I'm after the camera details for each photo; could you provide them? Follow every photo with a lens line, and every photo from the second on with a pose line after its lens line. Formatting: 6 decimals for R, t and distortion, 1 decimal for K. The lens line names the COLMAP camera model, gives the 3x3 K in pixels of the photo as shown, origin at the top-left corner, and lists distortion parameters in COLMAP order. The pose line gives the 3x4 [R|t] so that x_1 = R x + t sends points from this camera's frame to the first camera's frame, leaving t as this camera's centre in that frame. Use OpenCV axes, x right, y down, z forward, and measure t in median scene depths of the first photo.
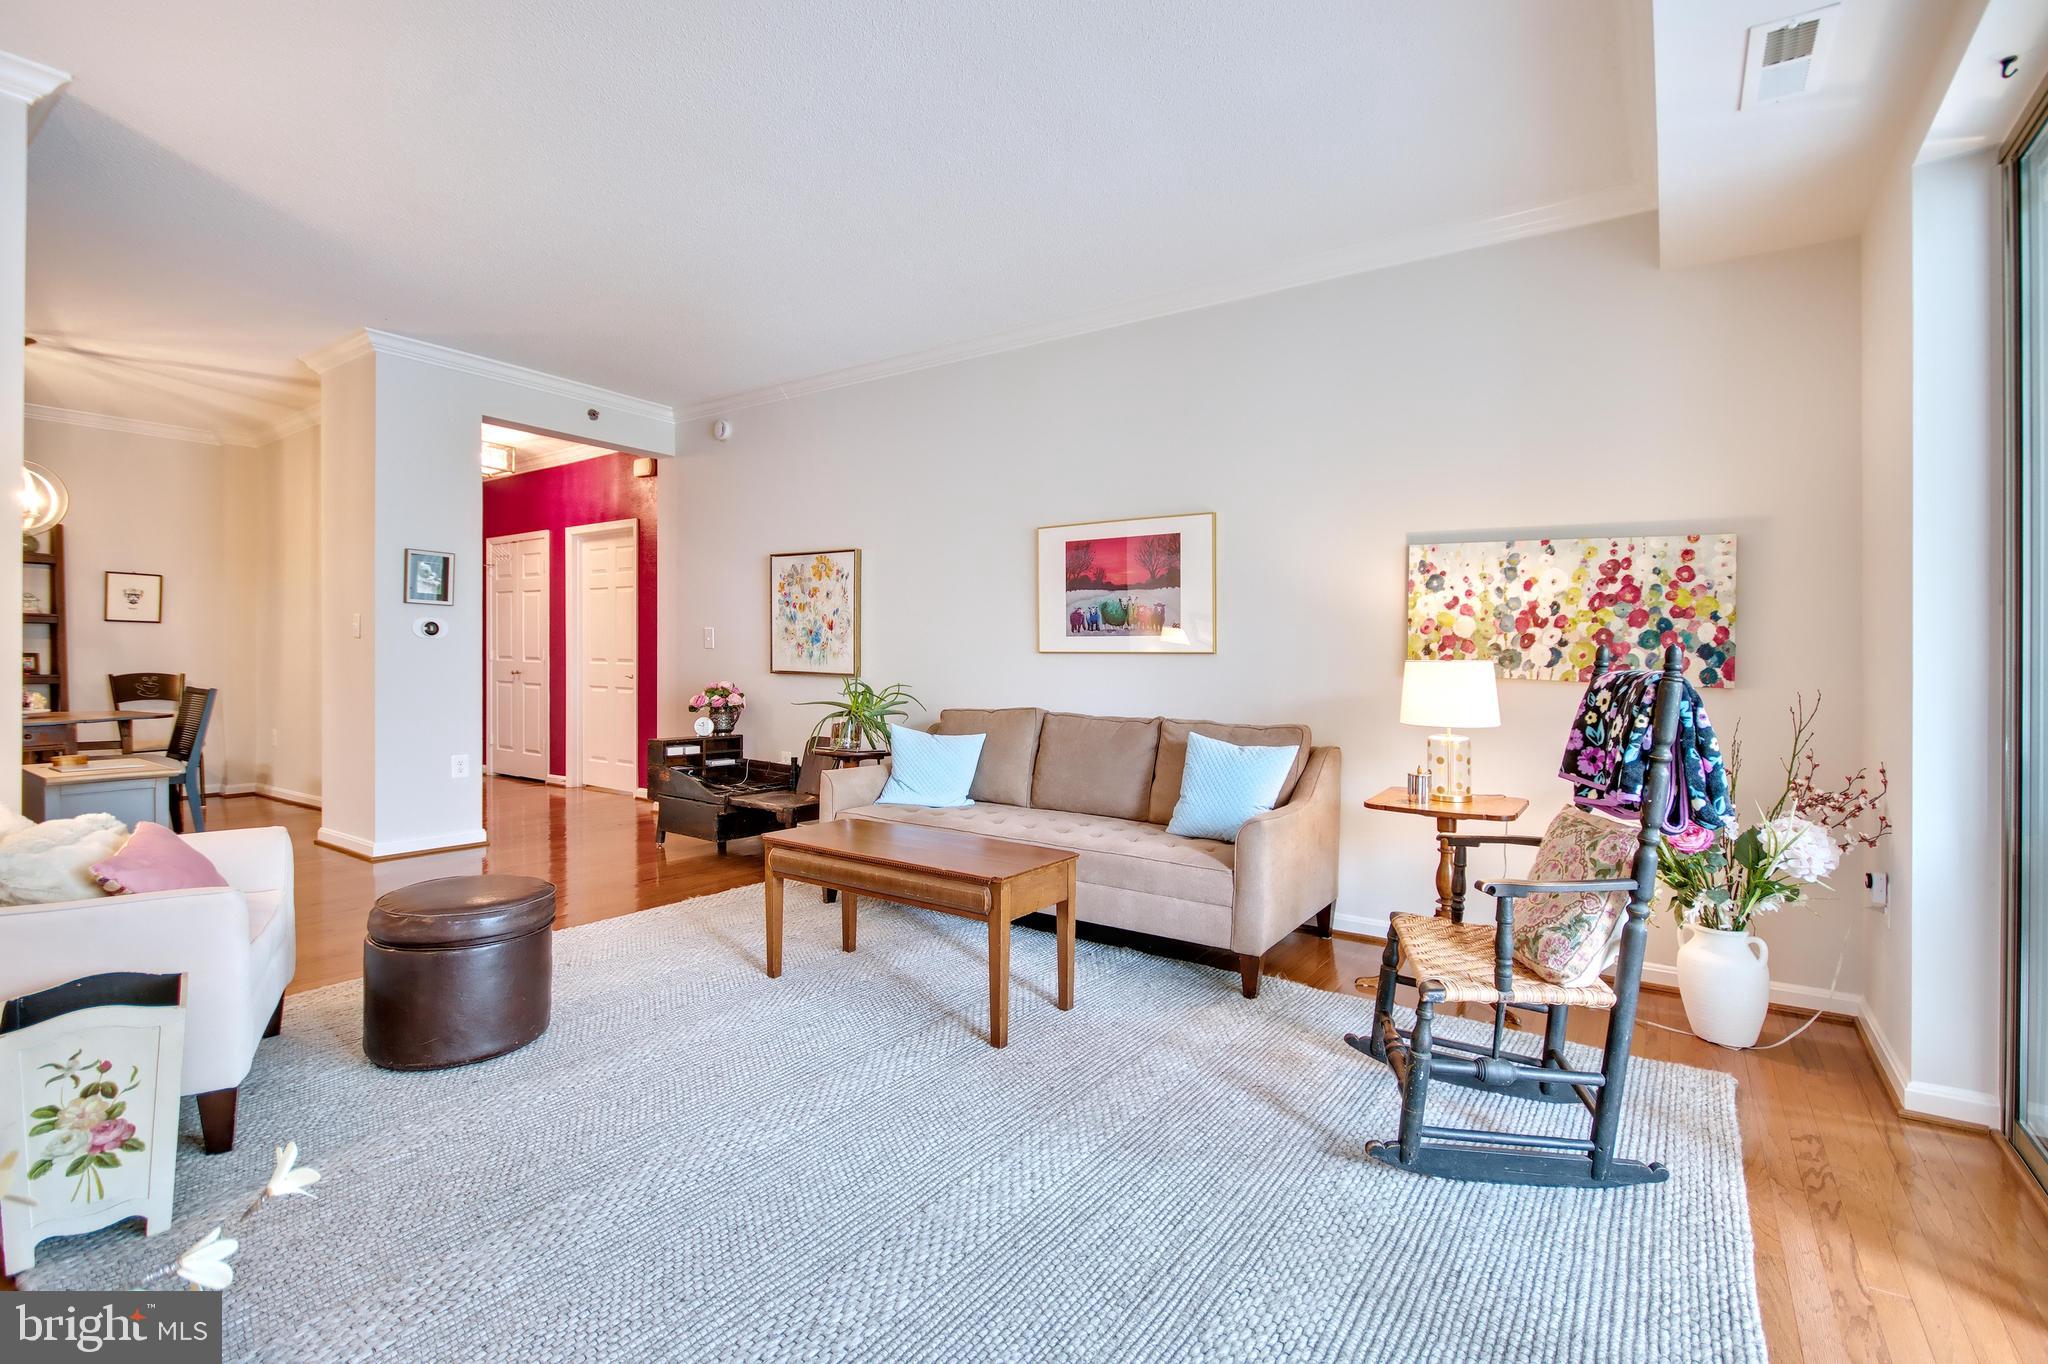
lens RADIAL K [[905.5, 0, 1024.0], [0, 905.5, 682.0], [0, 0, 1]] dist [-0.002968, -0.001360]
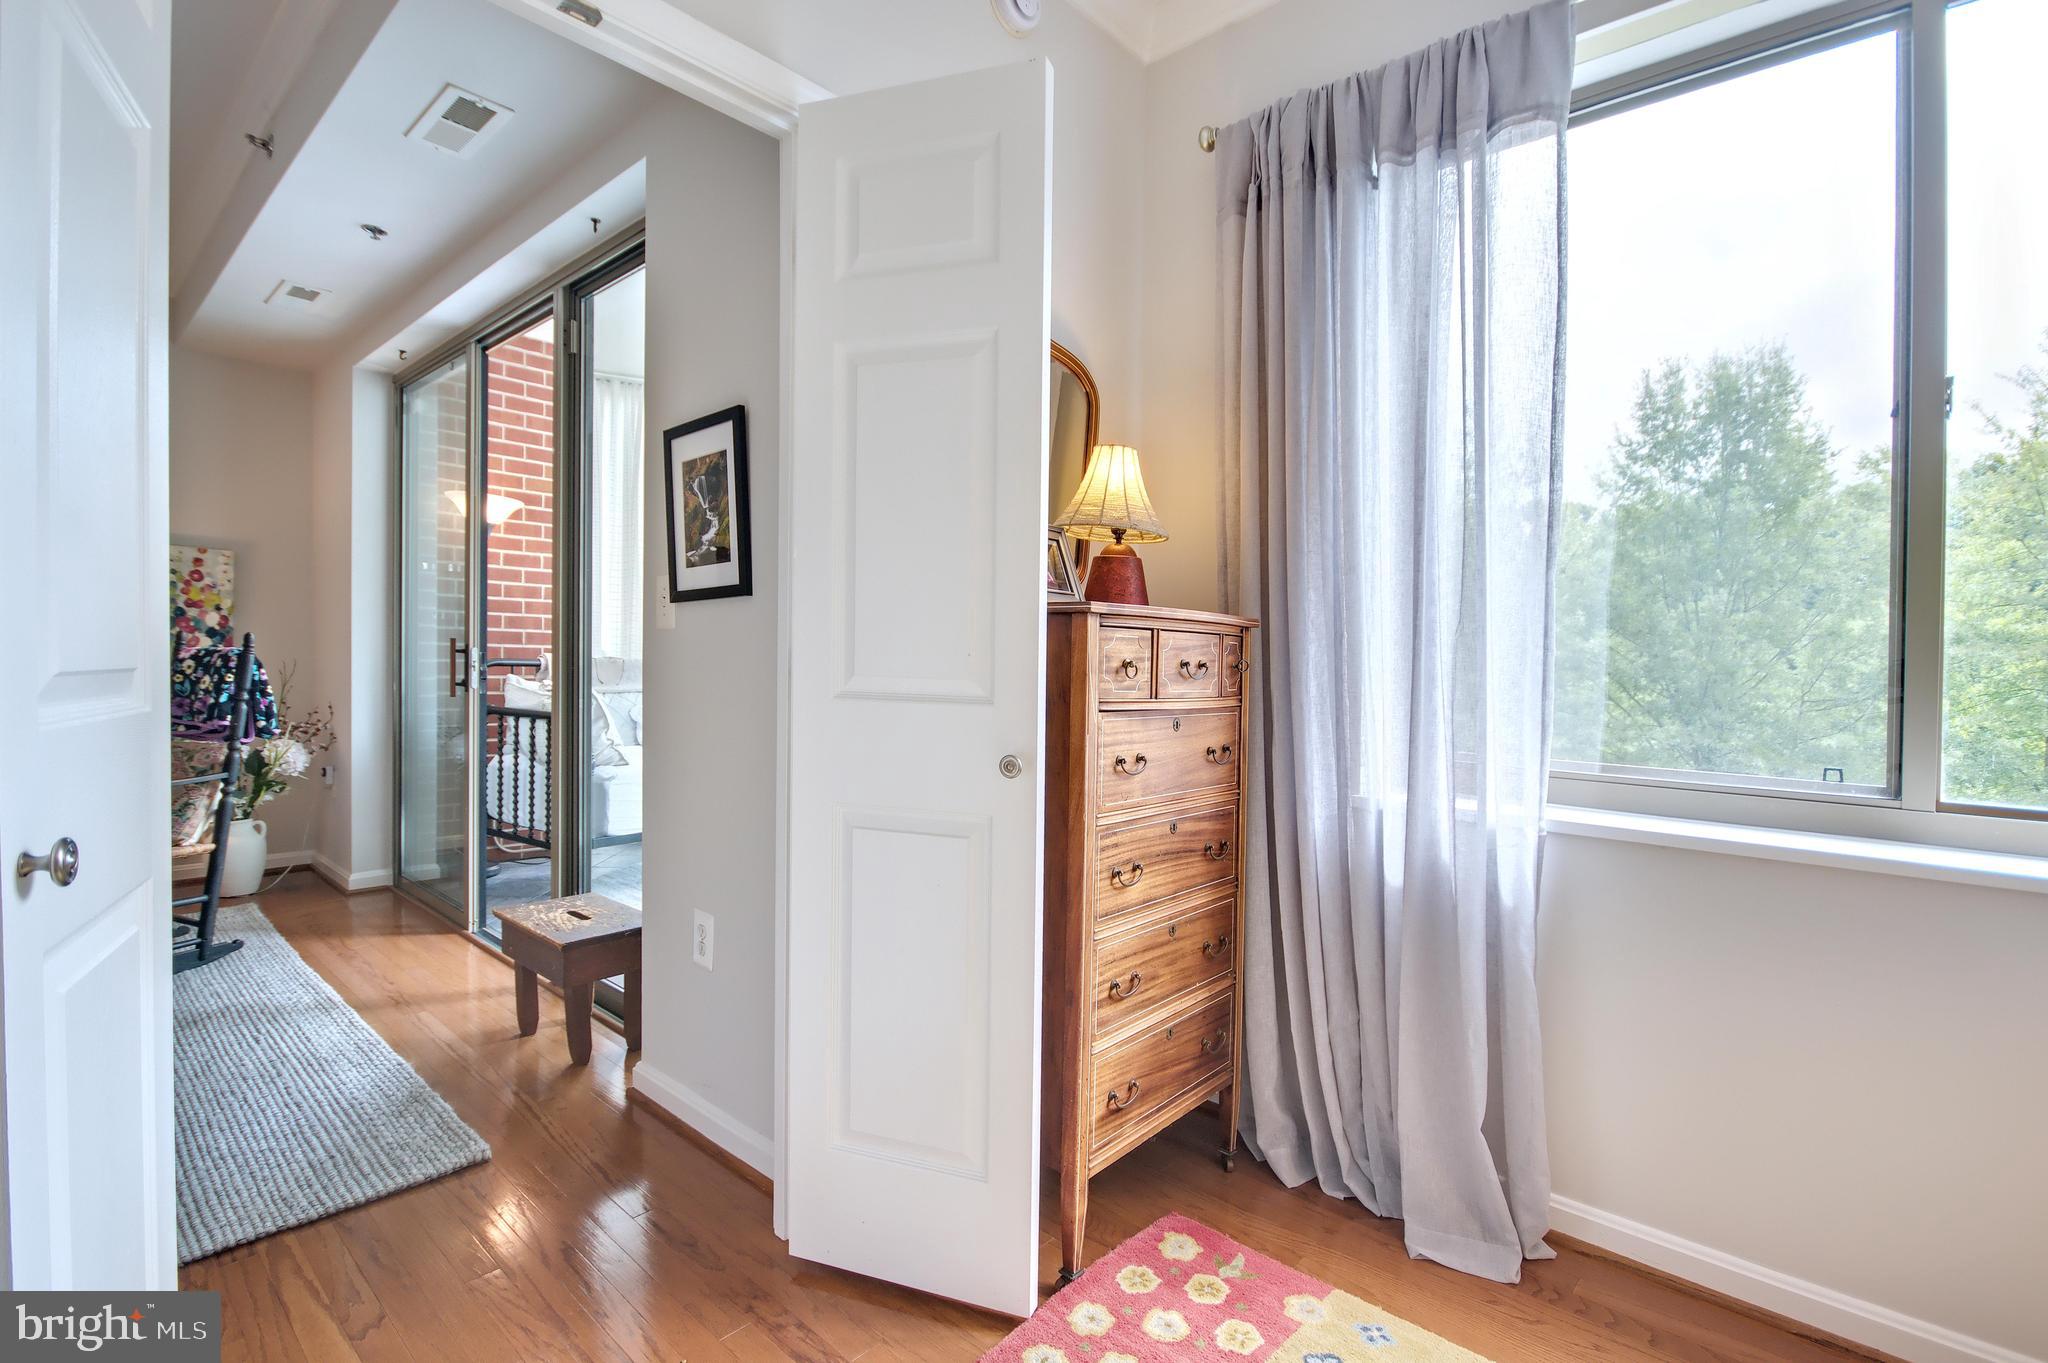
lens RADIAL K [[921.1, 0, 1014.0], [0, 921.1, 649.1], [0, 0, 1]] dist [-0.003248, -0.000257]
pose [[0.109730, 0.003584, 0.993955, -0.763759], [0.002222, 0.999990, -0.003851, 0.000075], [-0.993959, 0.002631, 0.109721, -0.571111]]
